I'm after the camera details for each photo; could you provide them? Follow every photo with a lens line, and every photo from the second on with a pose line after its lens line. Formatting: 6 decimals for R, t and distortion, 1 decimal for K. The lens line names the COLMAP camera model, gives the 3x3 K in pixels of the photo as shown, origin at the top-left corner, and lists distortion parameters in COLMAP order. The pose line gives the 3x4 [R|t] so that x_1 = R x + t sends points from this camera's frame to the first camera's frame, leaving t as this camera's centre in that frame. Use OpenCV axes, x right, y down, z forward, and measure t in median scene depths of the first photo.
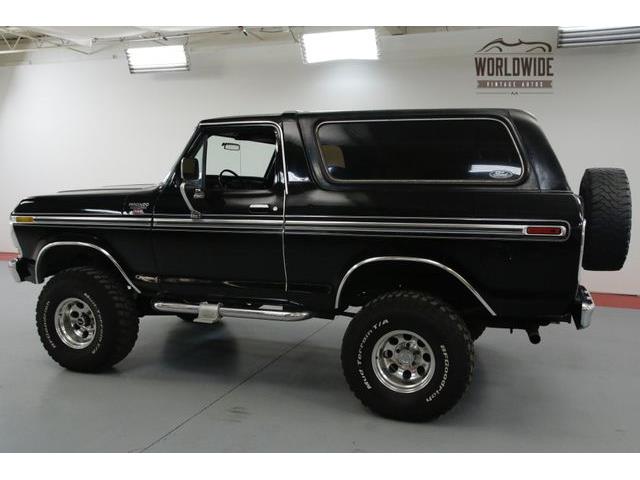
lens RADIAL K [[582.9, 0, 320.0], [0, 582.9, 240.0], [0, 0, 1]] dist [-0.031754, 0.009723]
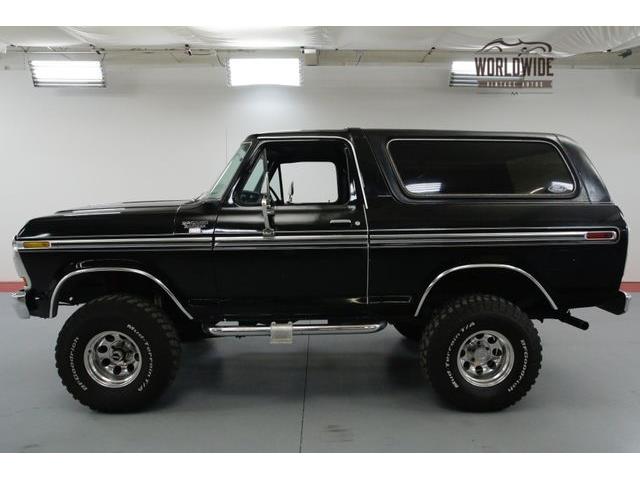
lens RADIAL K [[506.1, 0, 320.0], [0, 506.1, 240.0], [0, 0, 1]] dist [-0.120931, 0.115909]
pose [[0.936409, -0.040108, 0.348611, -0.397835], [0.044654, 0.998990, -0.005012, -0.021202], [-0.348057, 0.020260, 0.937254, 0.185184]]
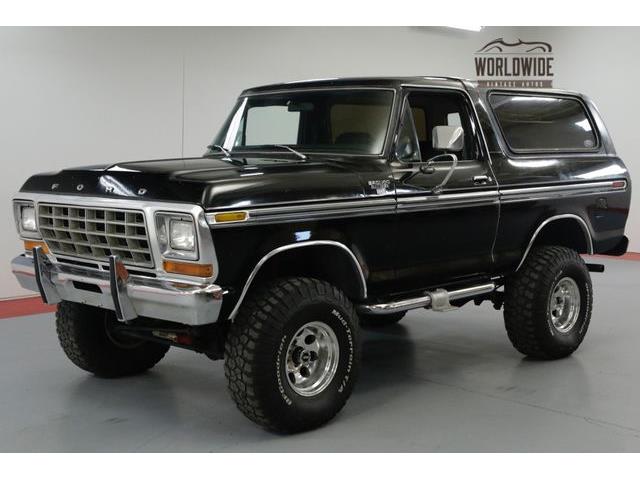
lens RADIAL K [[933.7, 0, 320.0], [0, 933.7, 240.0], [0, 0, 1]] dist [0.012784, 0.055959]
pose [[0.433504, -0.096342, 0.895987, -1.460682], [0.090715, 0.993884, 0.062978, -0.069510], [-0.896574, 0.053978, 0.439592, 0.513108]]
